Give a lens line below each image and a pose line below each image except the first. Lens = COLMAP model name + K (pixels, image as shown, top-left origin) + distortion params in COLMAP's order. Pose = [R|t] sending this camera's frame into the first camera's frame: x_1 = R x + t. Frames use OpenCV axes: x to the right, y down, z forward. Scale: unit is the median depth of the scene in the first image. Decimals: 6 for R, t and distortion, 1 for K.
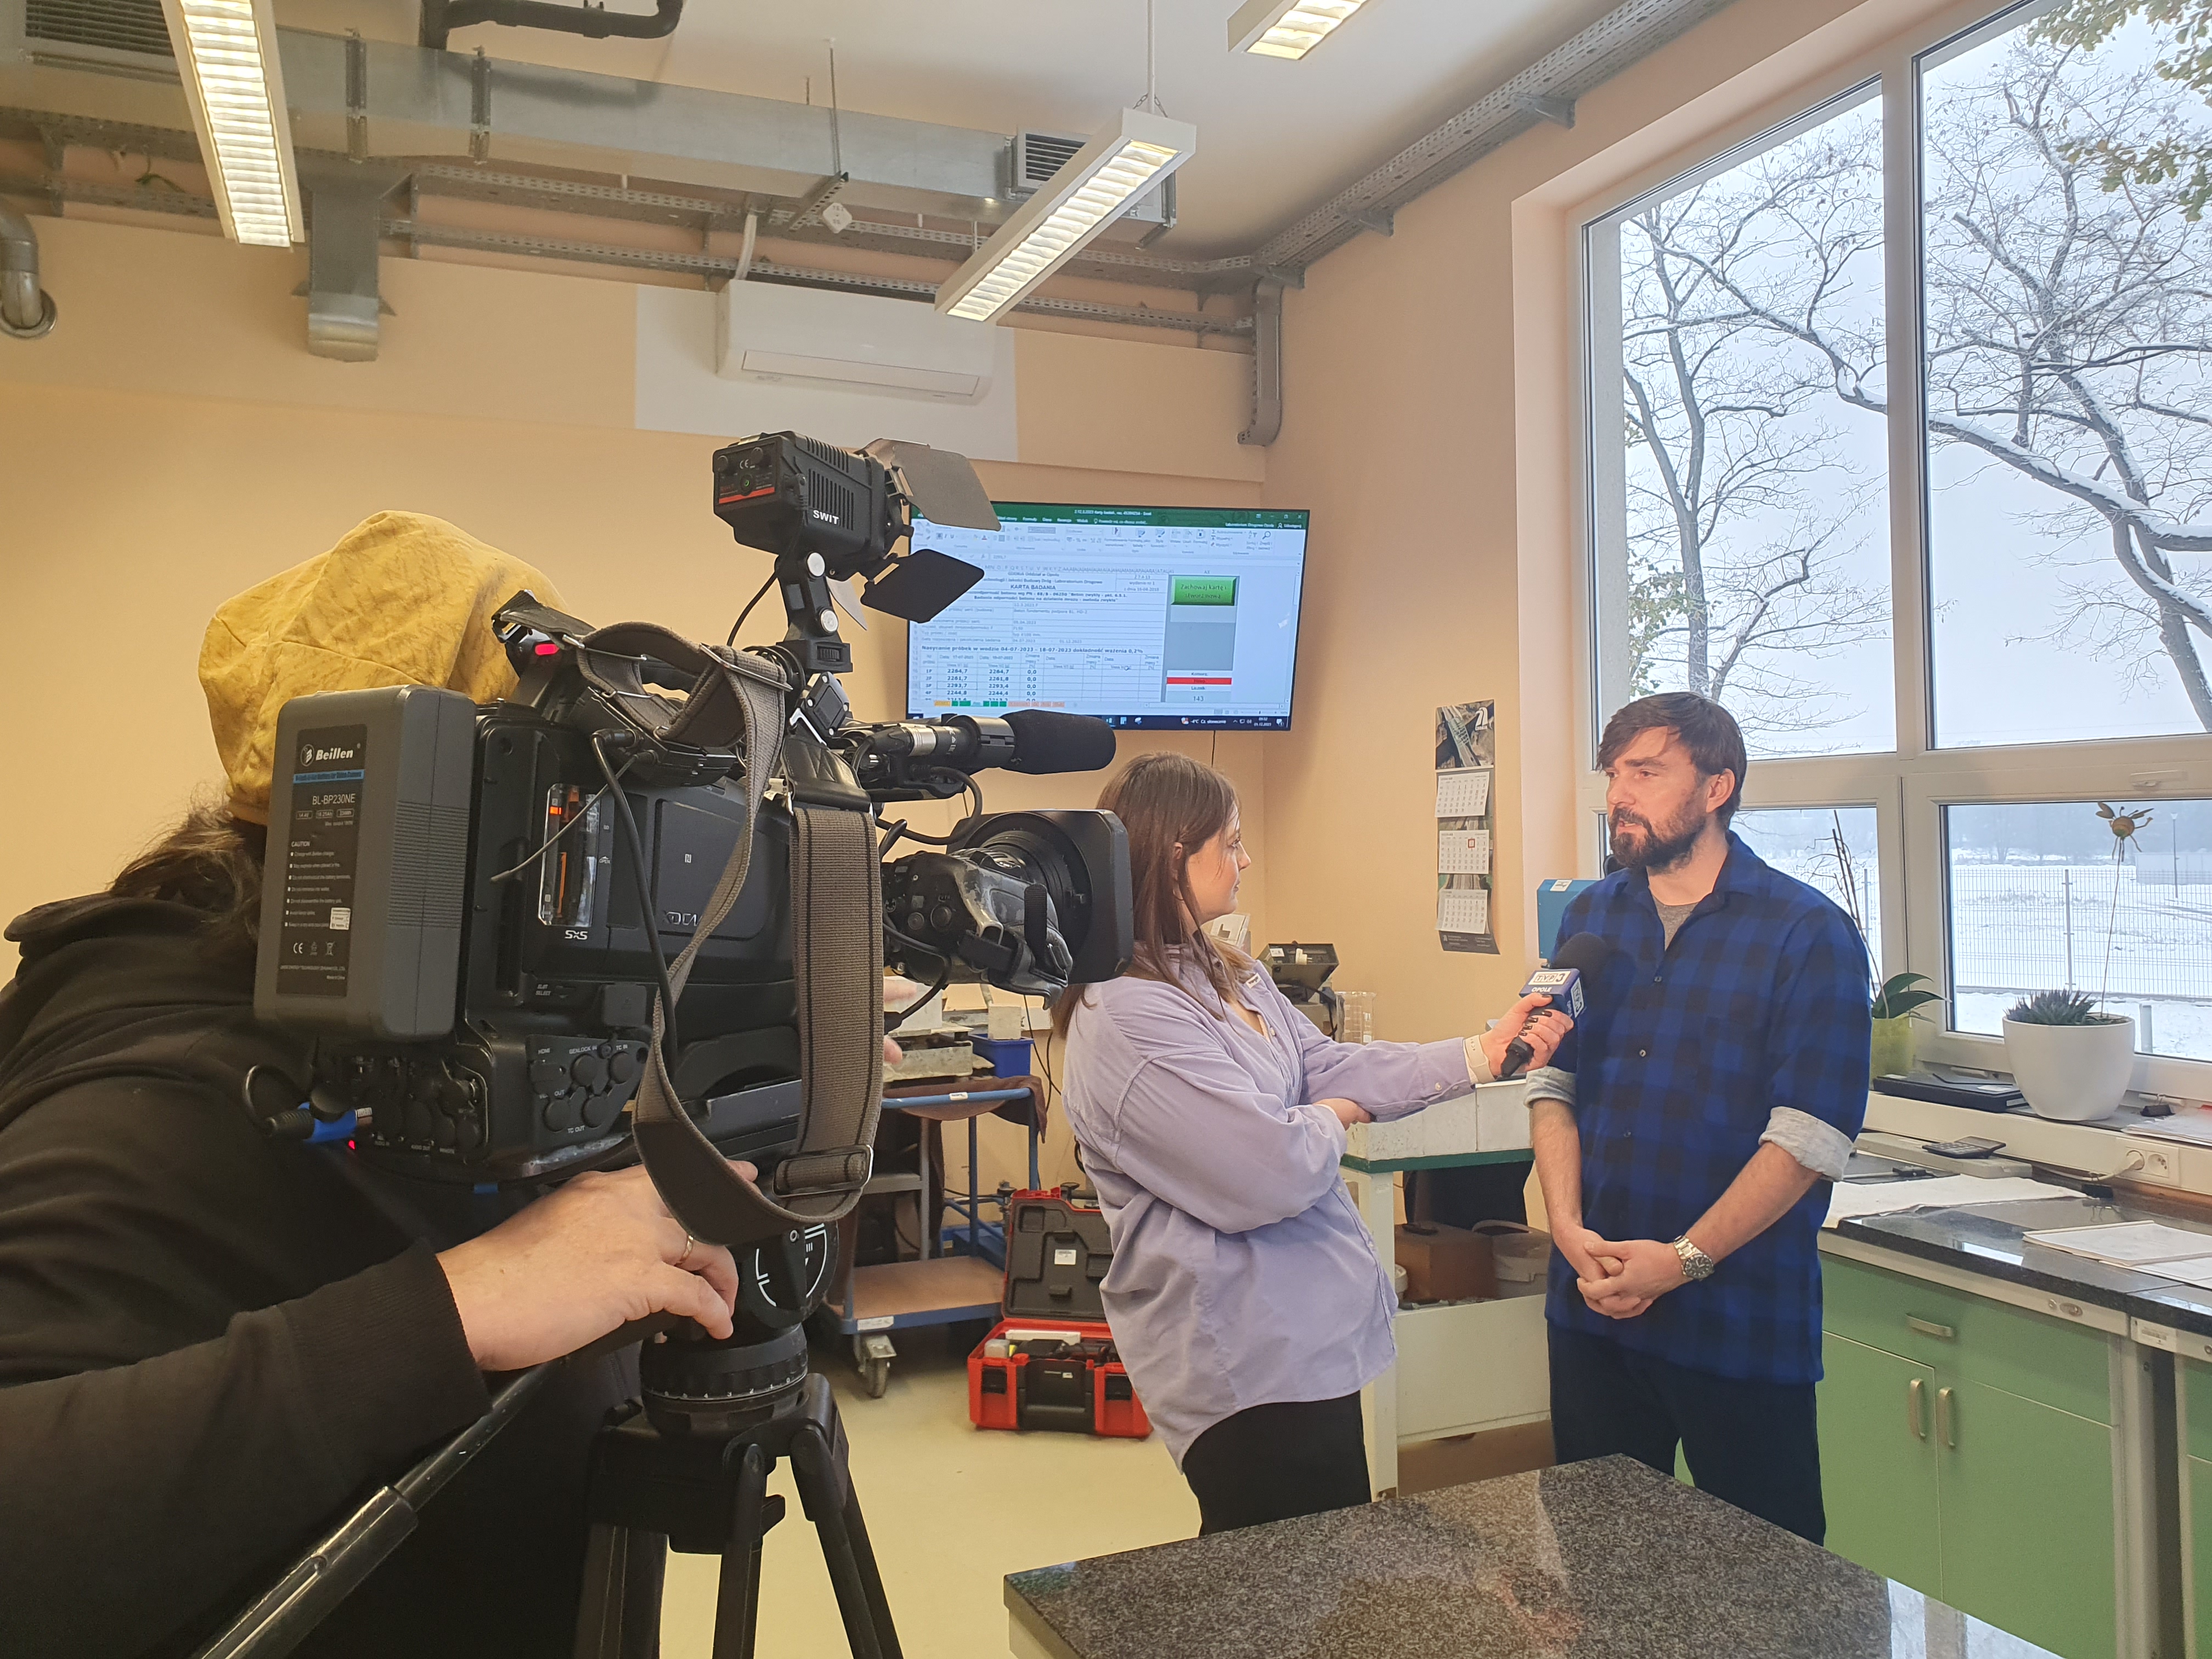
lens RADIAL K [[1714.8, 0, 1106.0], [0, 1714.8, 829.5], [0, 0, 1]] dist [-0.008328, -0.003659]
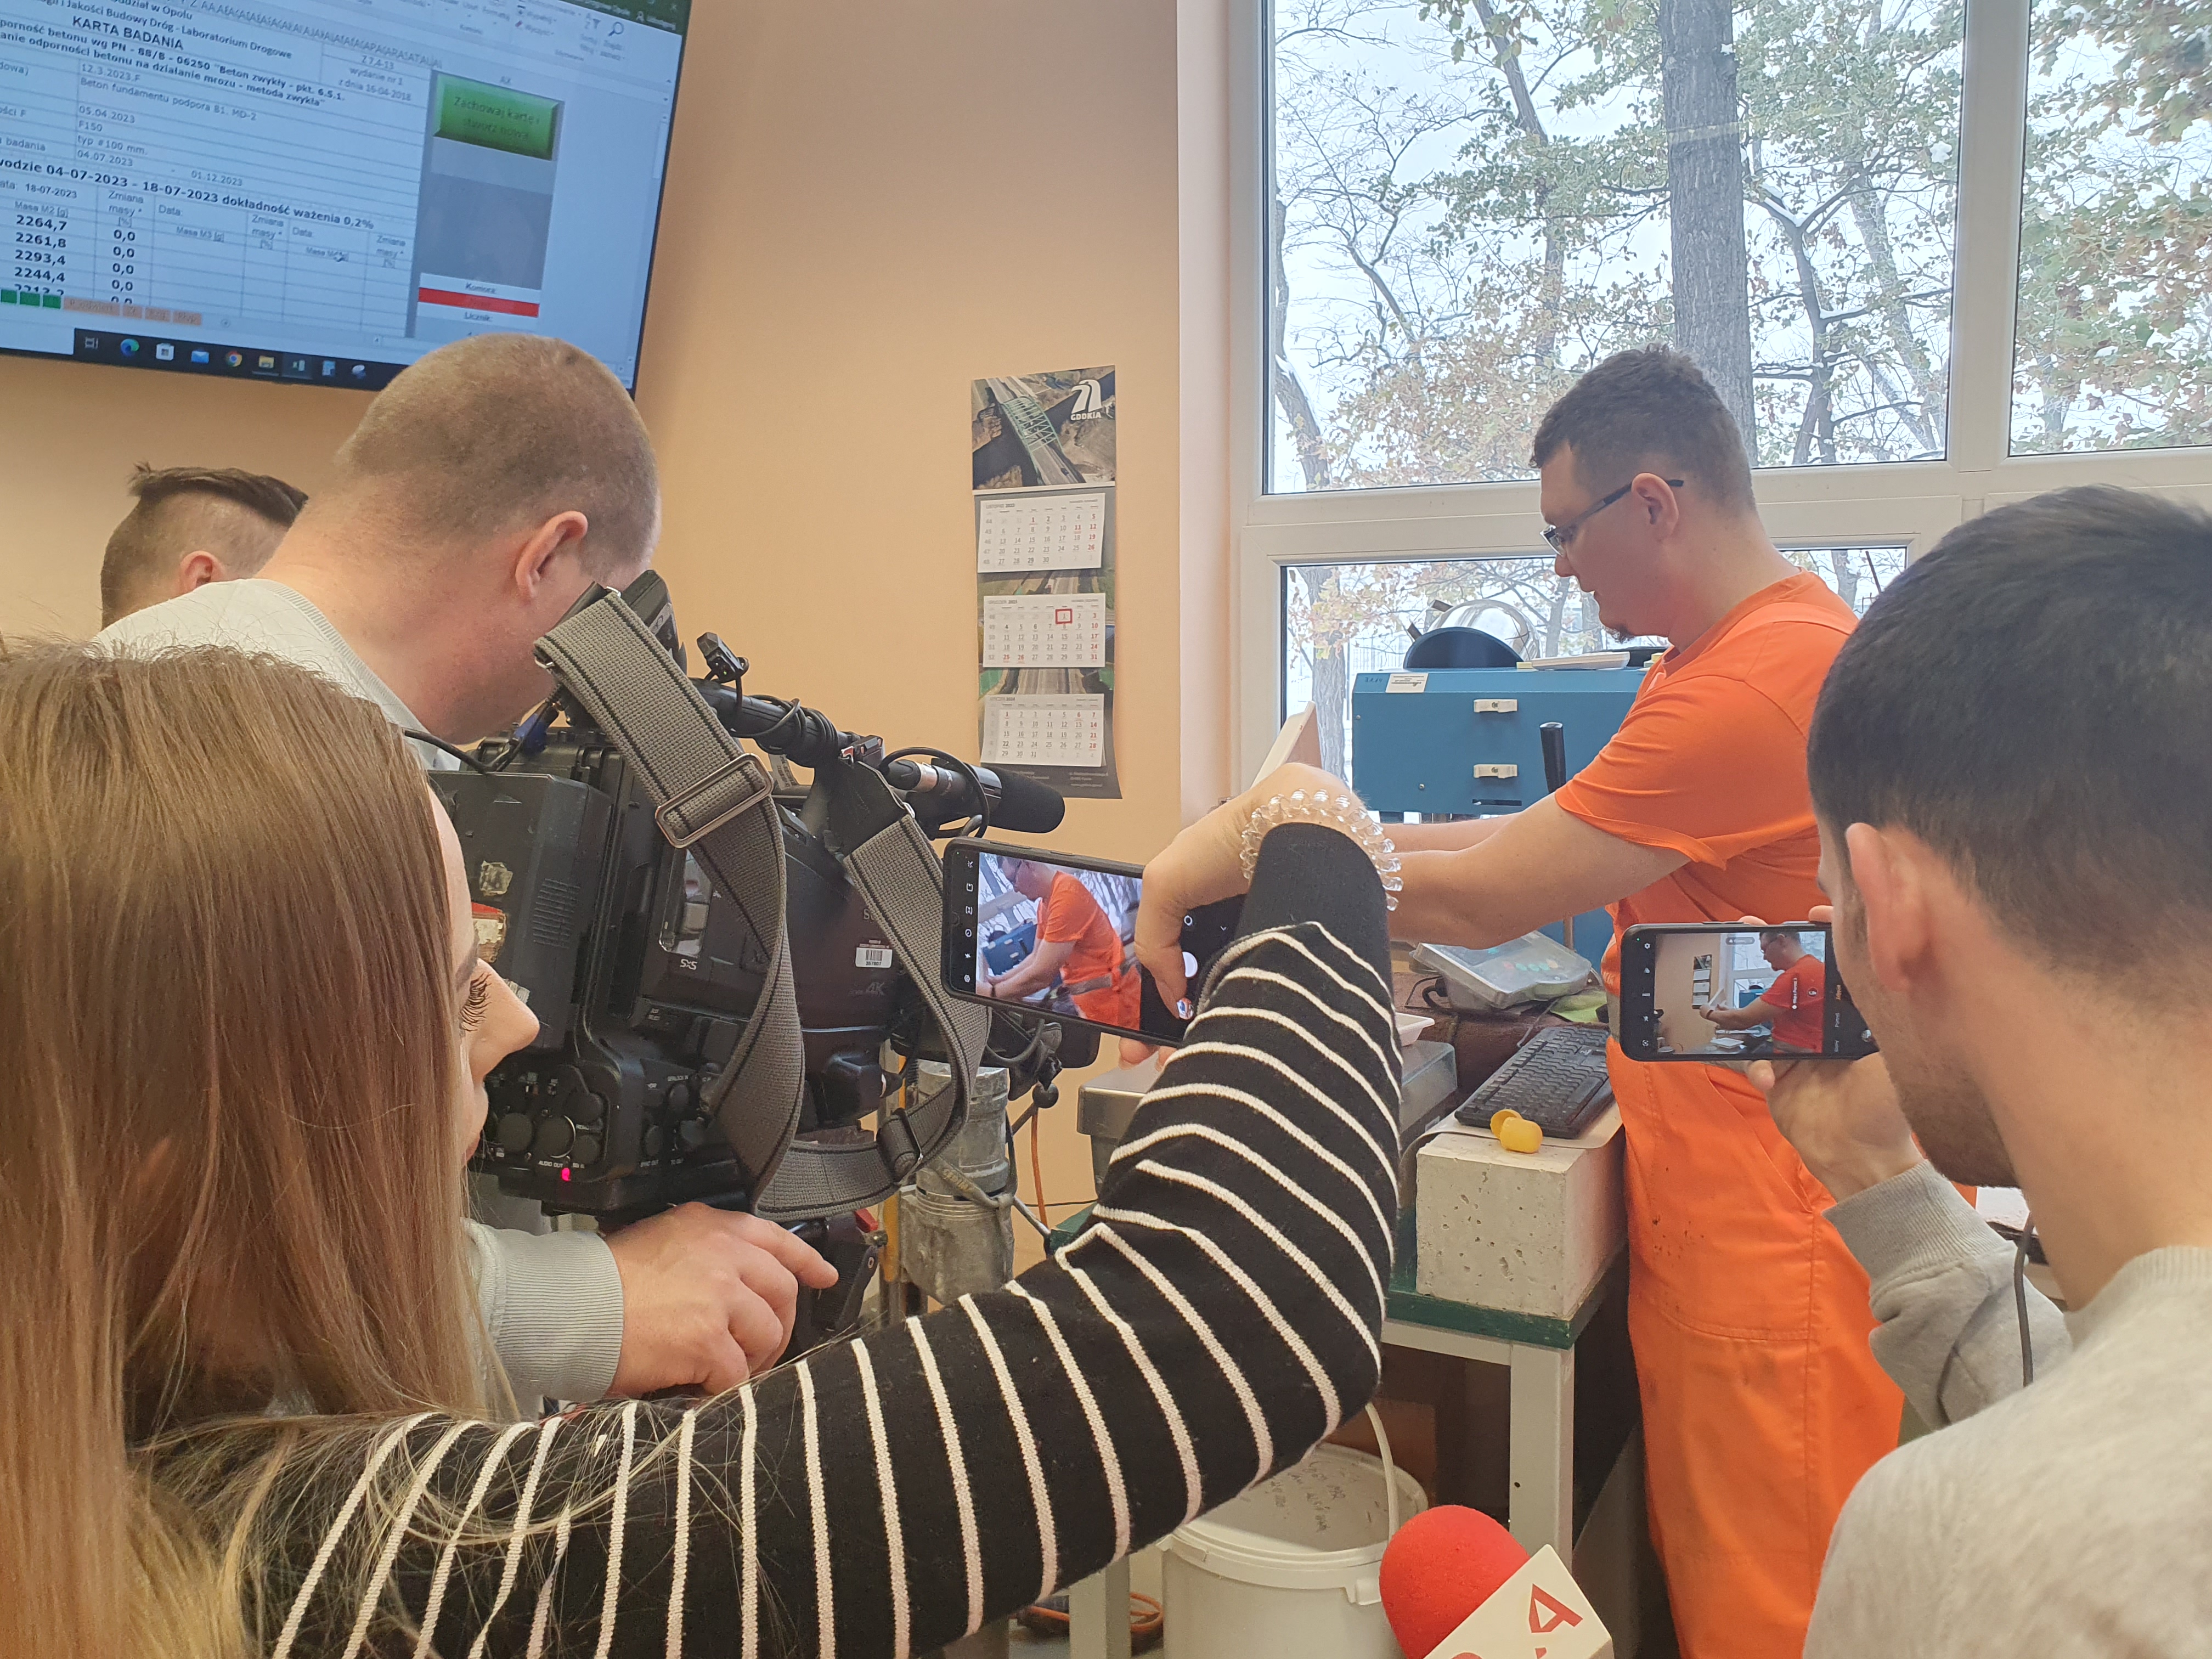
lens RADIAL K [[1714.8, 0, 1106.0], [0, 1714.8, 829.5], [0, 0, 1]] dist [-0.008328, -0.003659]
pose [[0.782577, -0.073751, 0.618170, -0.140752], [0.001609, 0.993195, 0.116456, 0.011905], [-0.622552, -0.090141, 0.777370, 0.517864]]
